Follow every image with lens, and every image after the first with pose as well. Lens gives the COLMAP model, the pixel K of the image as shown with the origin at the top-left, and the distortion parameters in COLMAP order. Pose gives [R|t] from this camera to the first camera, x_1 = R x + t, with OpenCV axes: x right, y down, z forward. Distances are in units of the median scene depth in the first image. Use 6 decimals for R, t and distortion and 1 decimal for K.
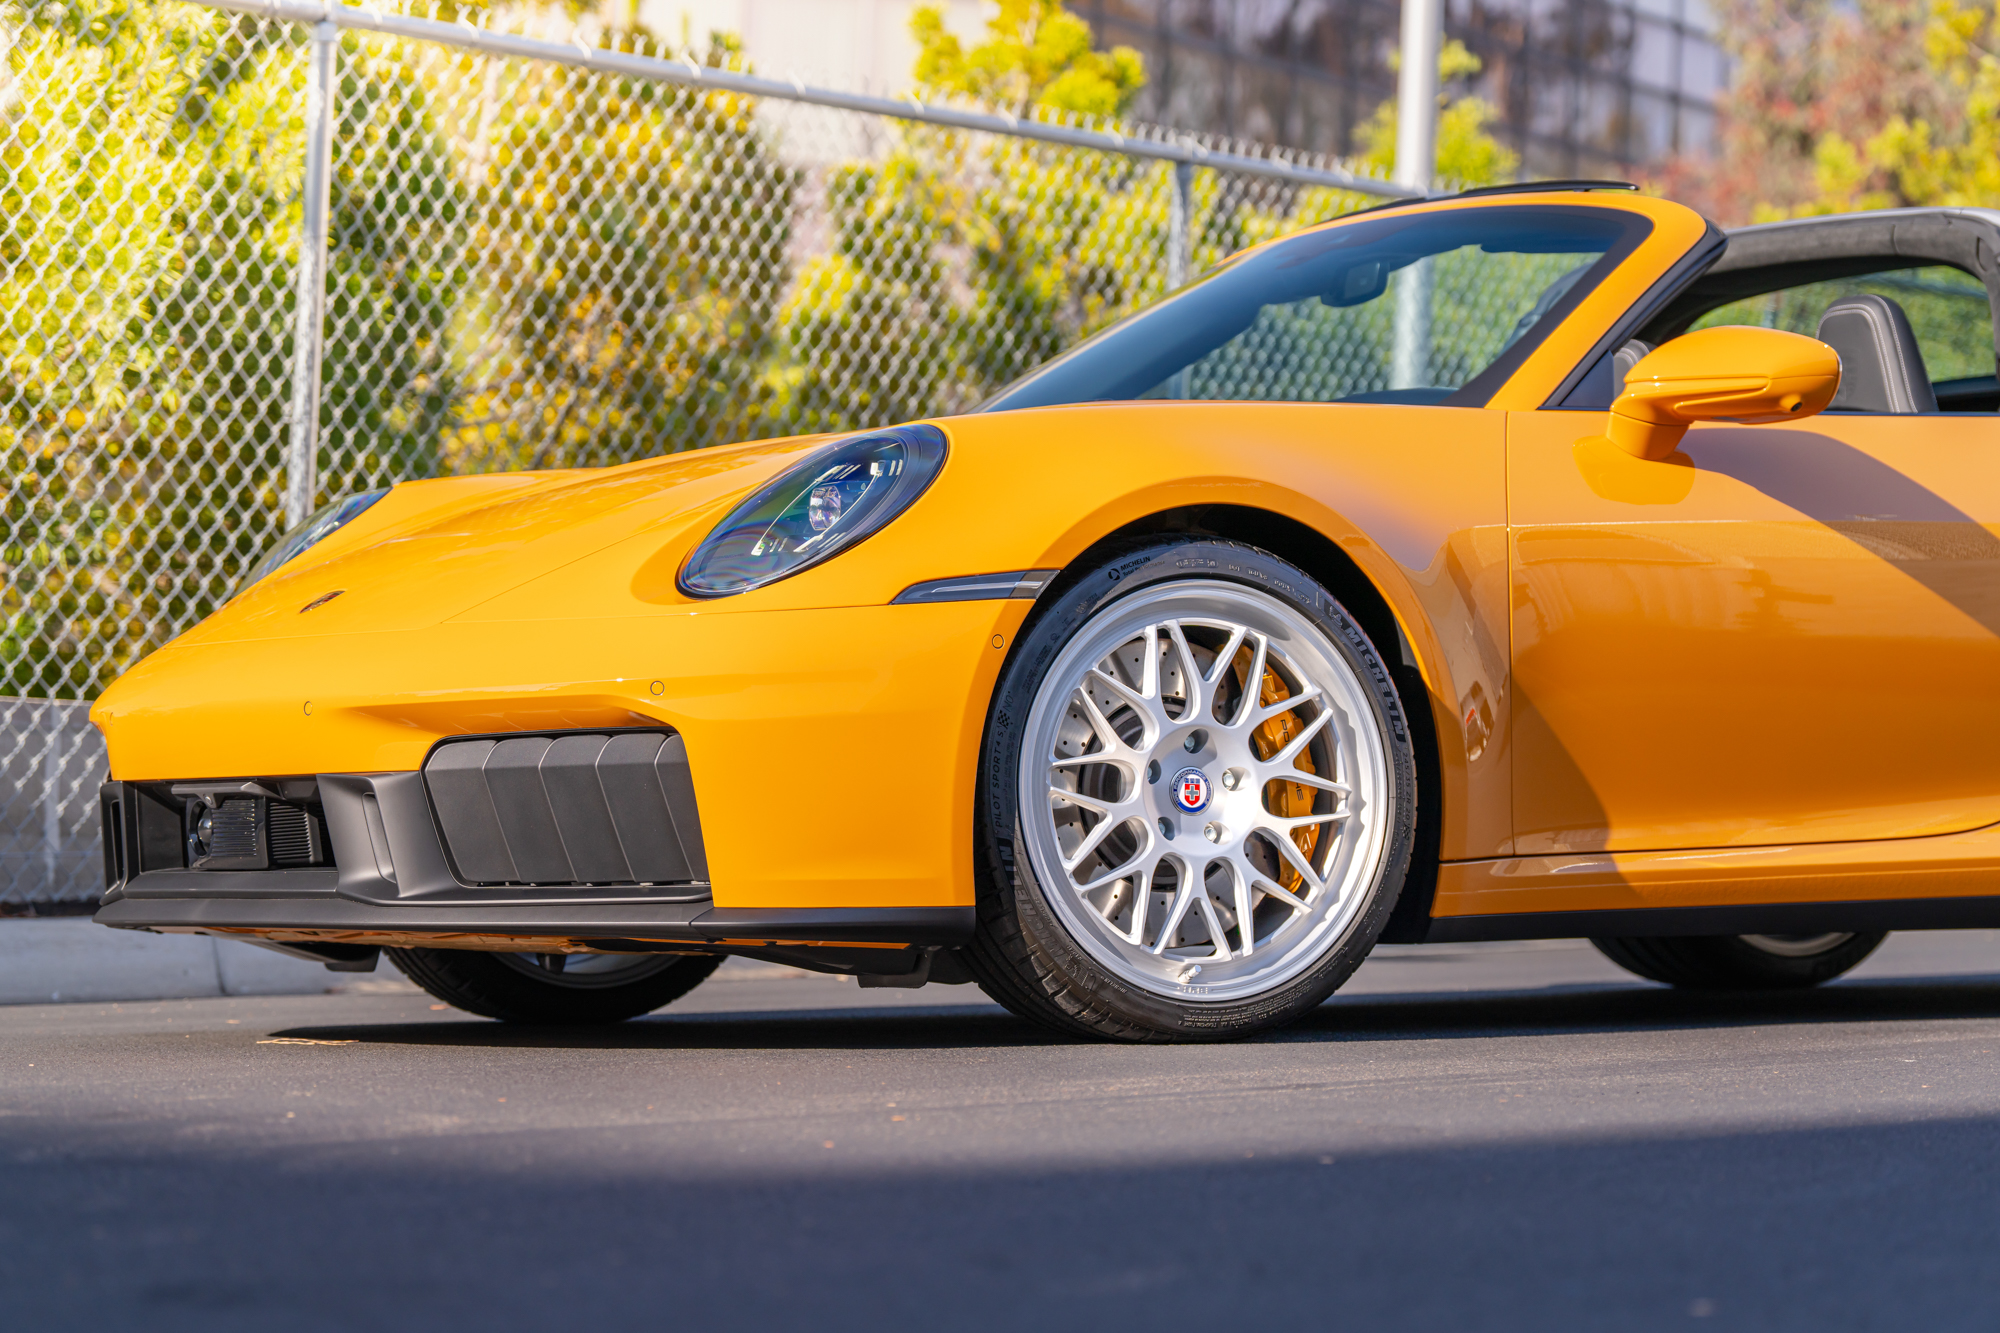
lens RADIAL K [[5535.3, 0, 994.0], [0, 5535.3, 677.0], [0, 0, 1]] dist [0.072474, 0.000000]
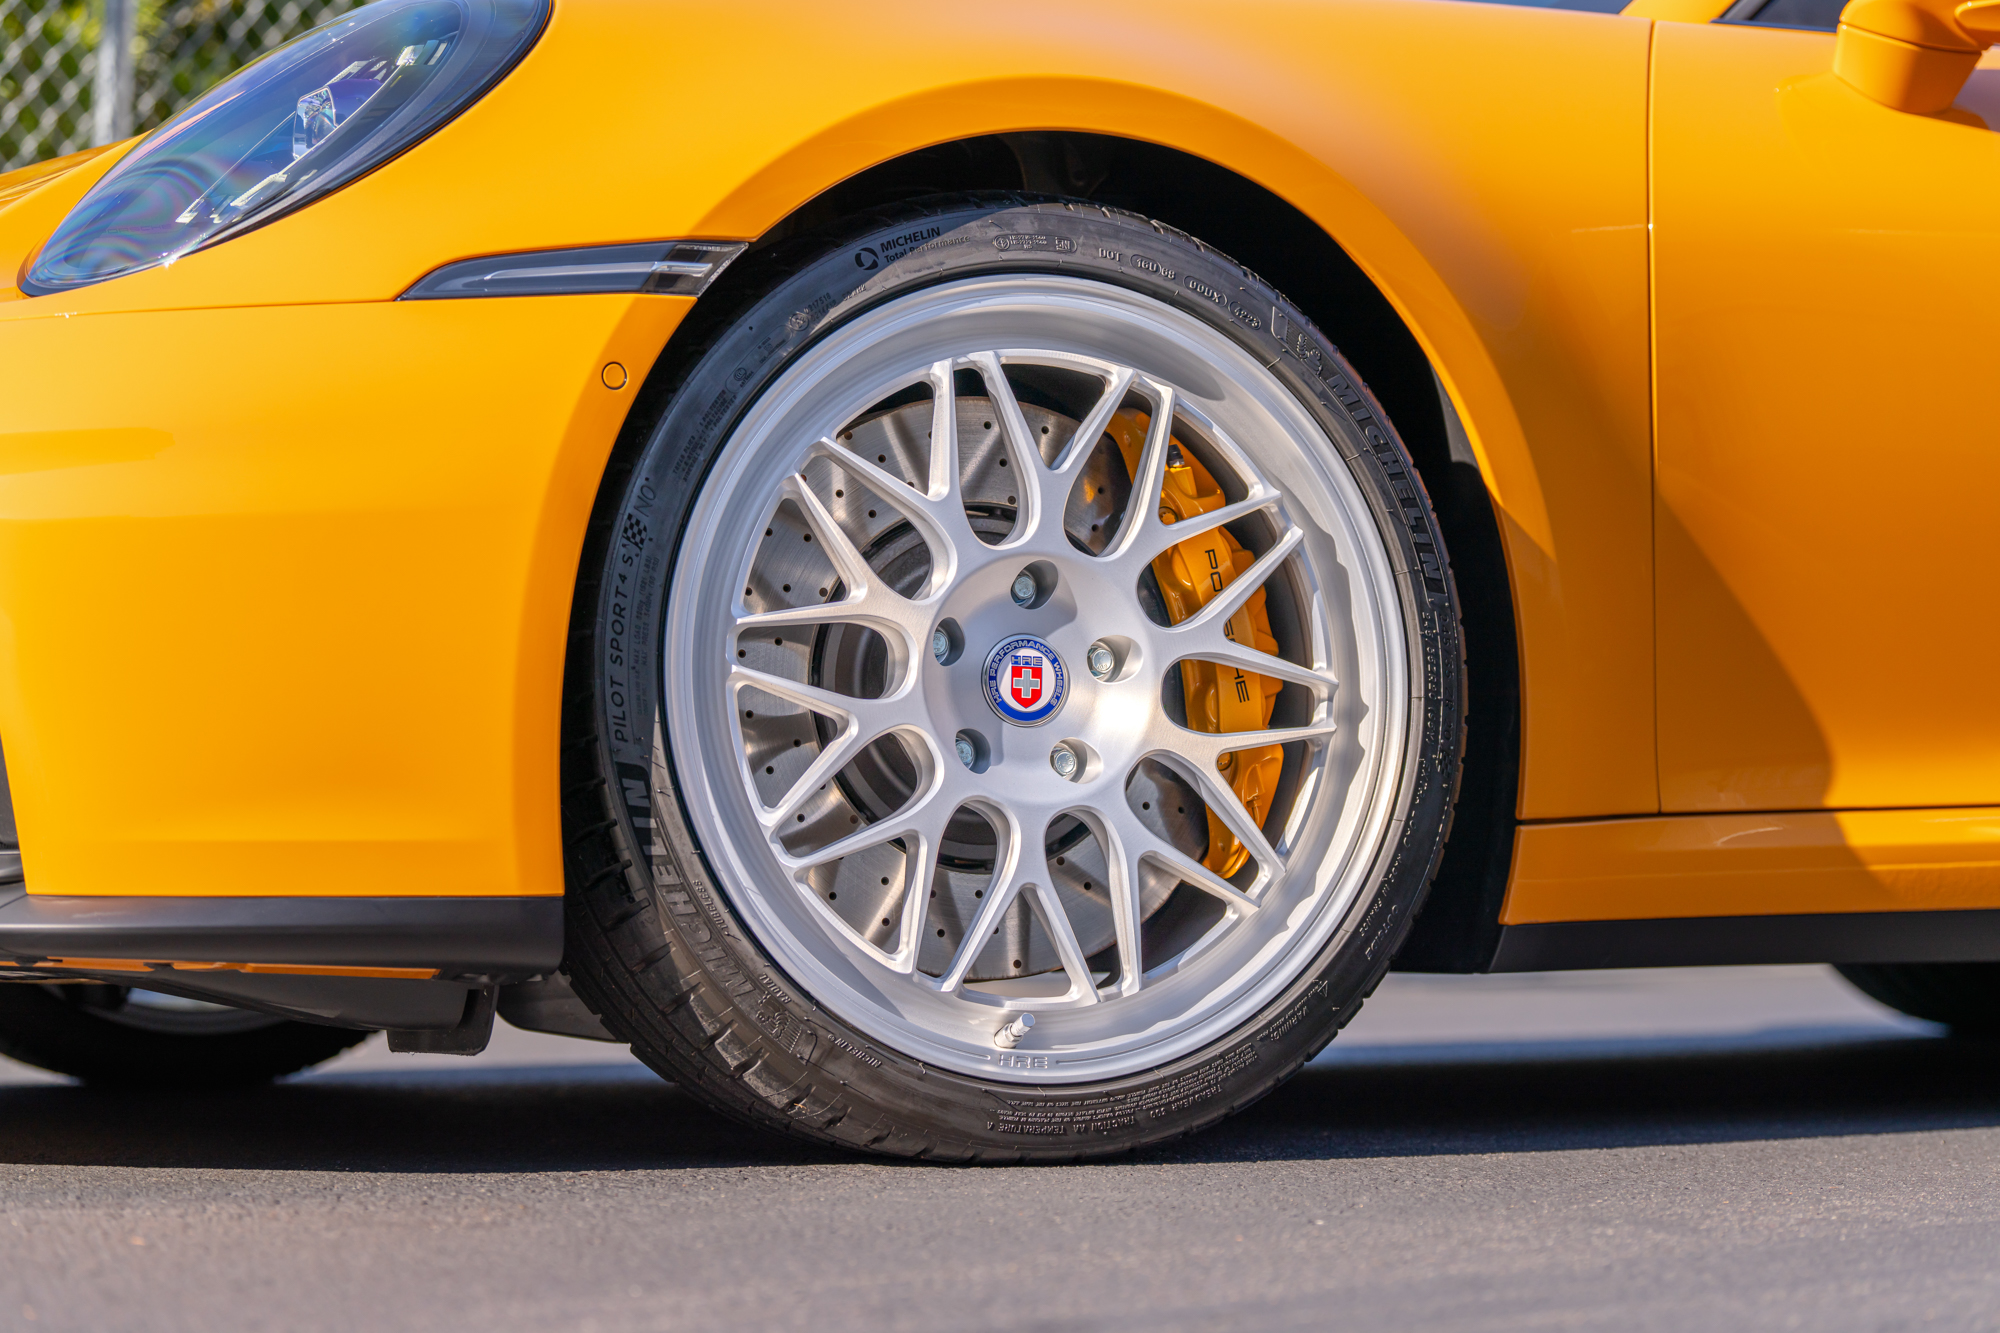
lens RADIAL K [[5008.5, 0, 1011.0], [0, 5008.5, 654.3], [0, 0, 1]] dist [0.046395, 0.000000]
pose [[0.998225, 0.003735, -0.059430, 0.062534], [-0.004402, 0.999929, -0.011082, 0.023415], [0.059385, 0.011324, 0.998171, 0.527178]]
